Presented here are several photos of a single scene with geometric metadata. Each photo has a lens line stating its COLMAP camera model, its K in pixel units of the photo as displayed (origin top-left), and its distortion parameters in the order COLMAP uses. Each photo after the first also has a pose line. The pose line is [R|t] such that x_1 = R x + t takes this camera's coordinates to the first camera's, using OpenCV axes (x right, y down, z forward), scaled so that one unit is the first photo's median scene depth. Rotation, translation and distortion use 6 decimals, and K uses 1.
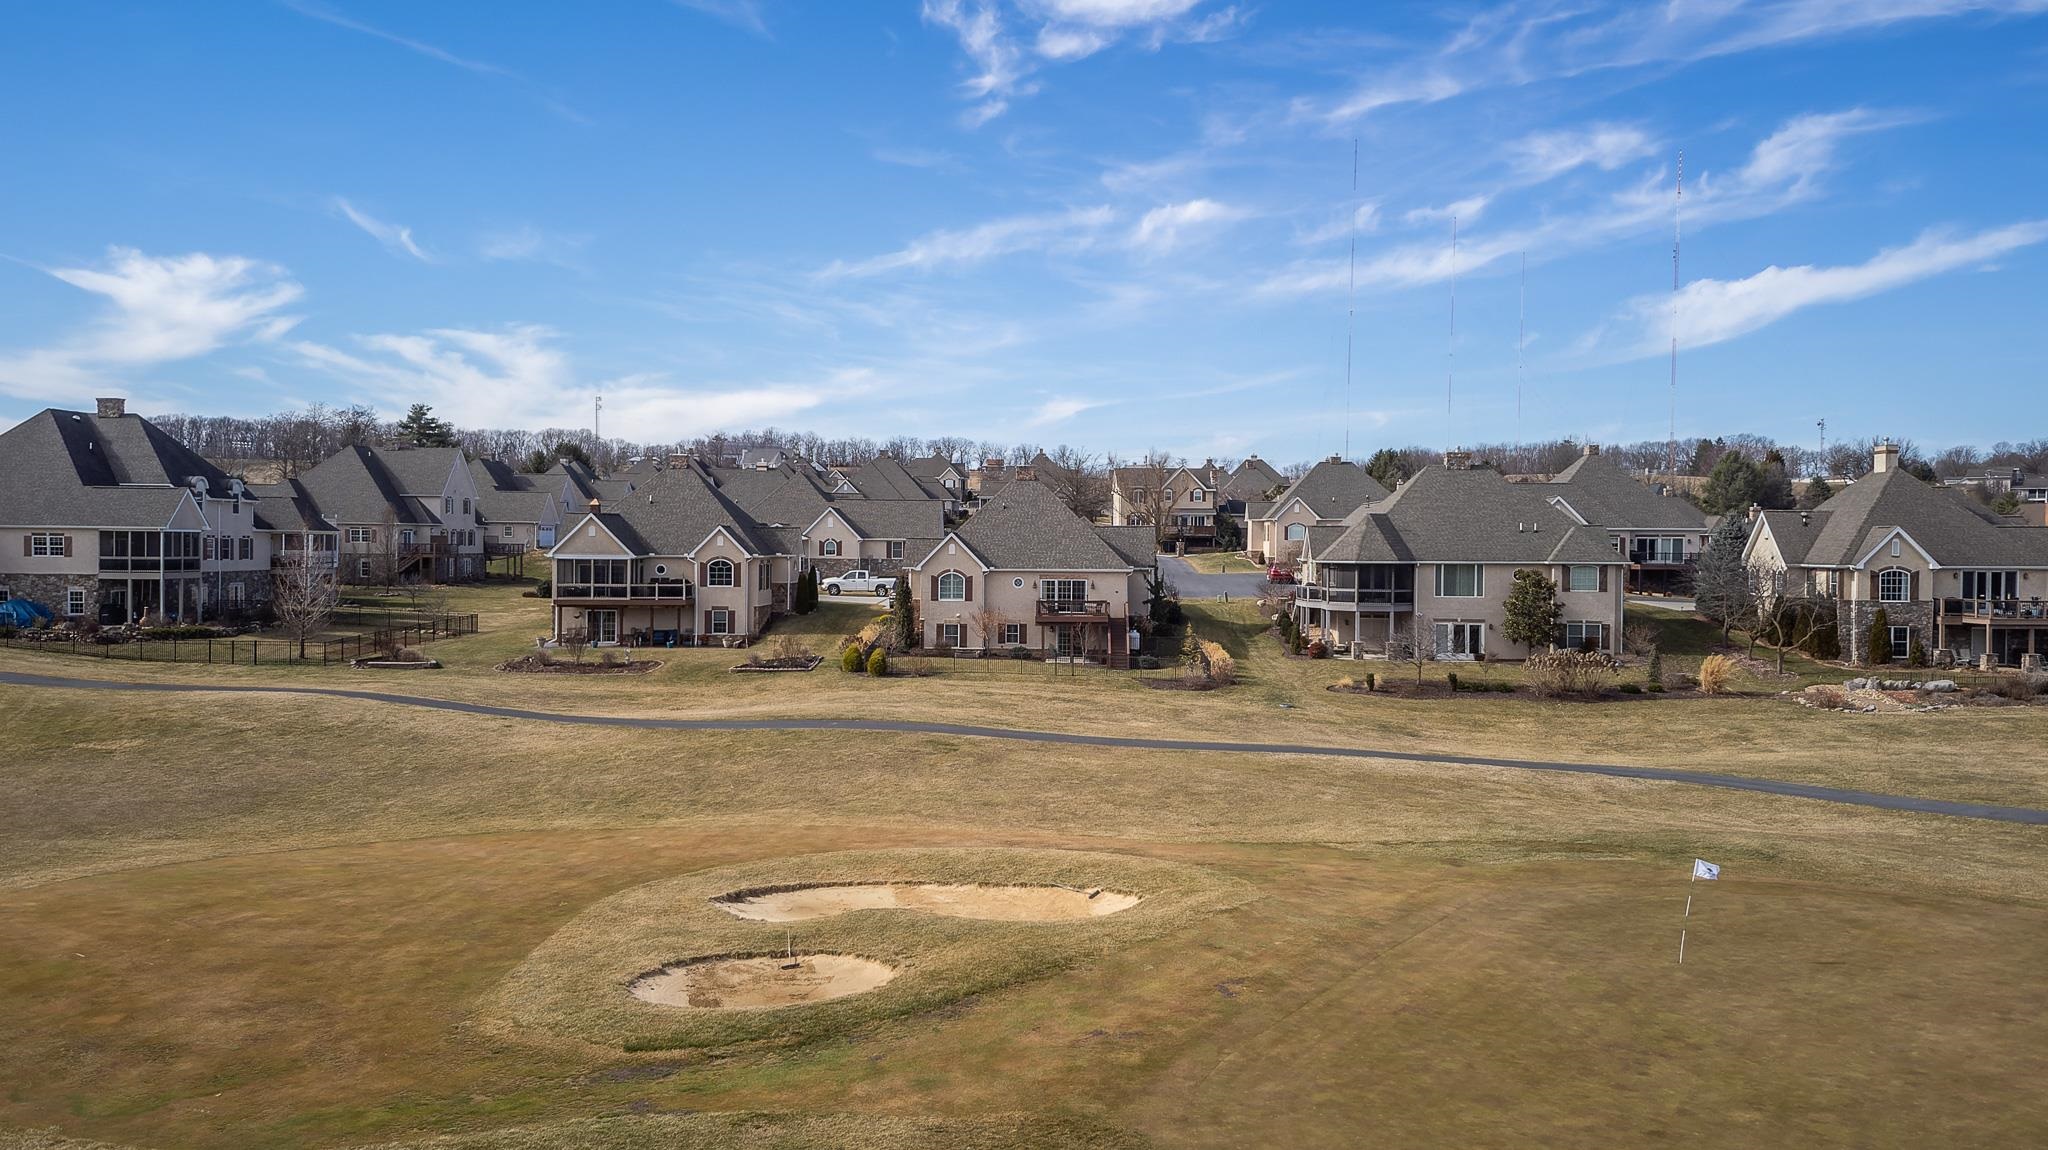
lens RADIAL K [[1434.5, 0, 1024.0], [0, 1434.5, 575.0], [0, 0, 1]] dist [0.001906, -0.000660]
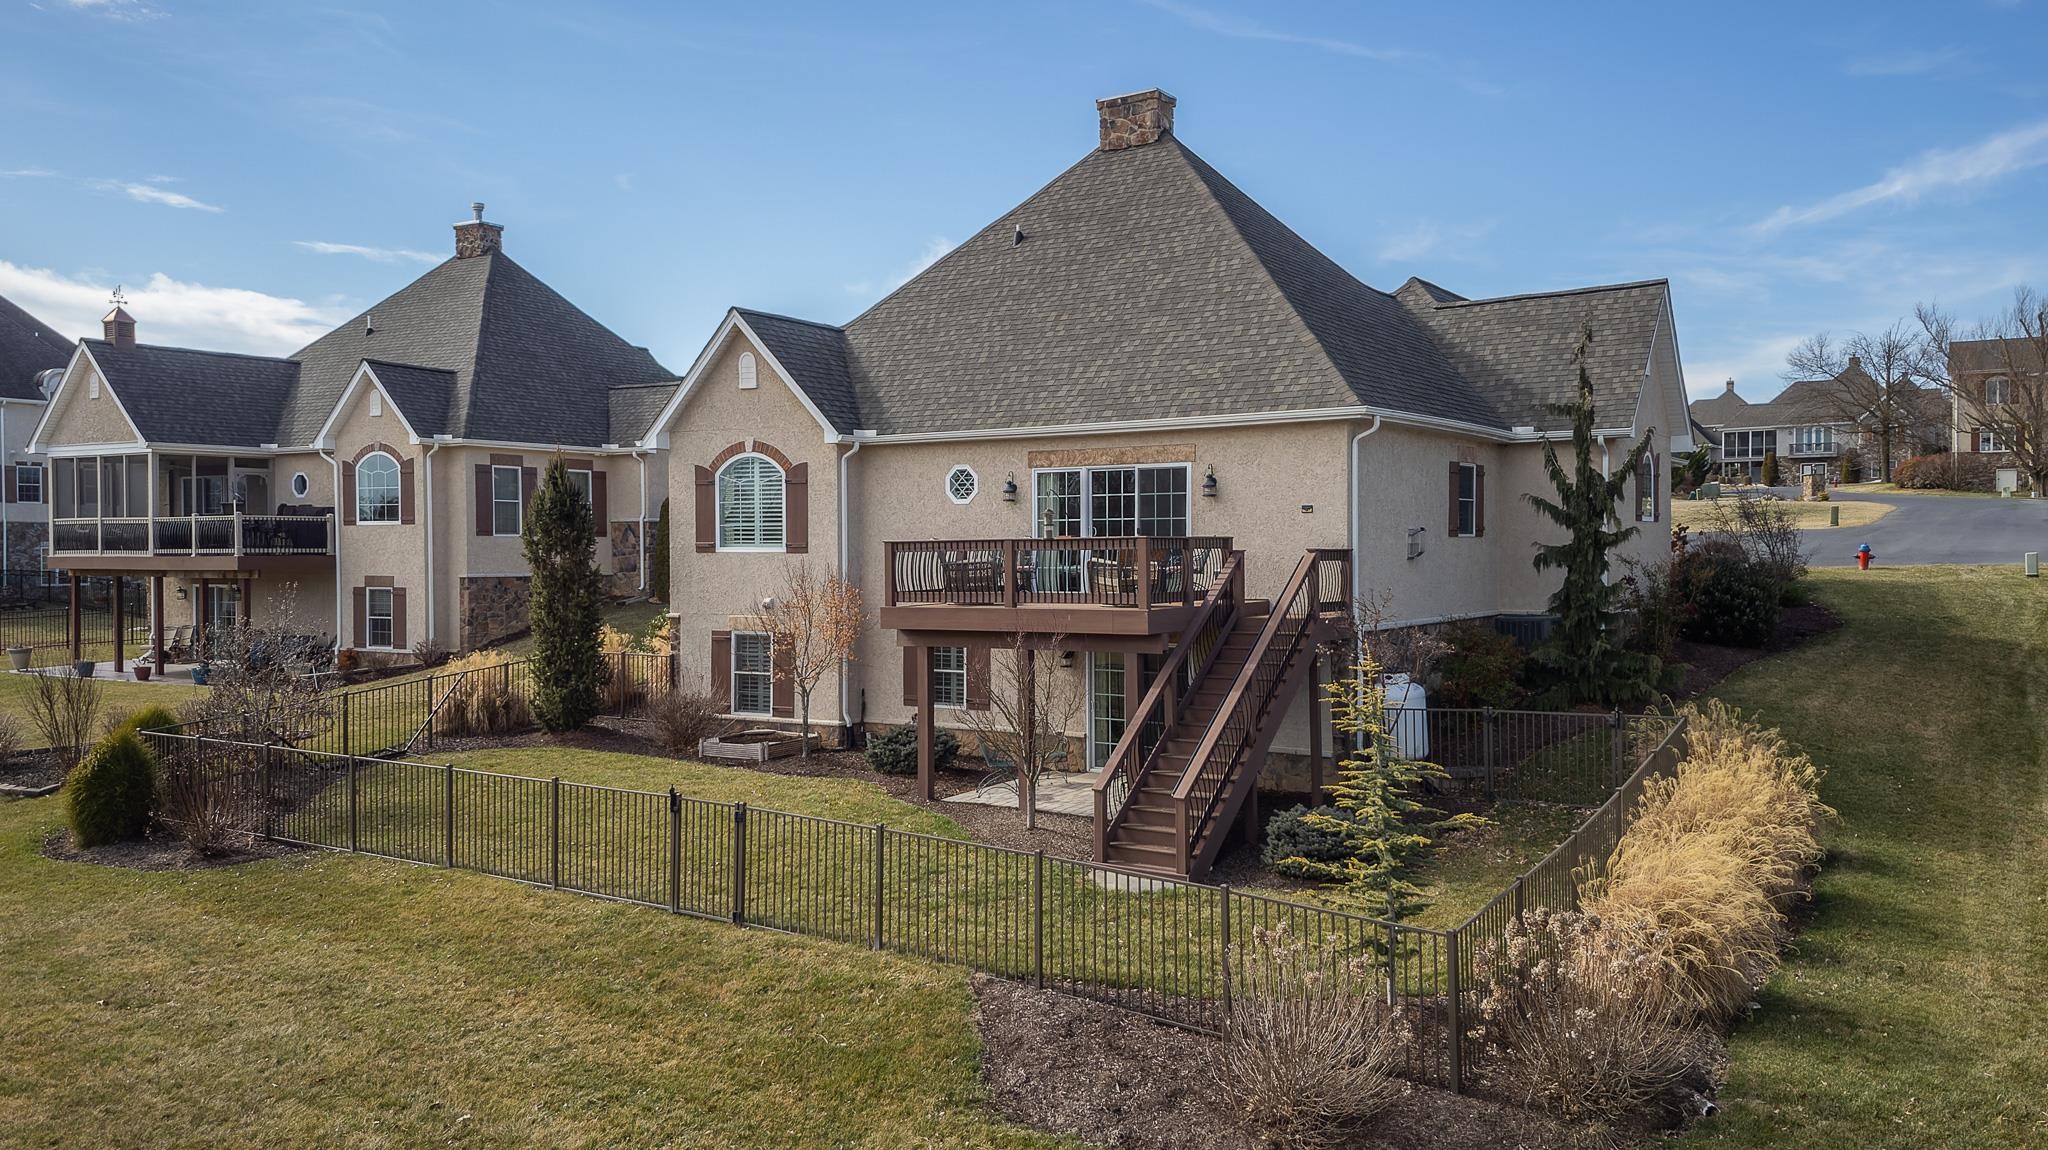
lens RADIAL K [[1557.7, 0, 1024.0], [0, 1557.7, 575.0], [0, 0, 1]] dist [-0.000913, -0.059703]
pose [[0.816334, 0.002058, -0.577576, 0.167519], [-0.016585, 0.999665, -0.019879, 0.027306], [0.577342, 0.025808, 0.816095, 0.766435]]
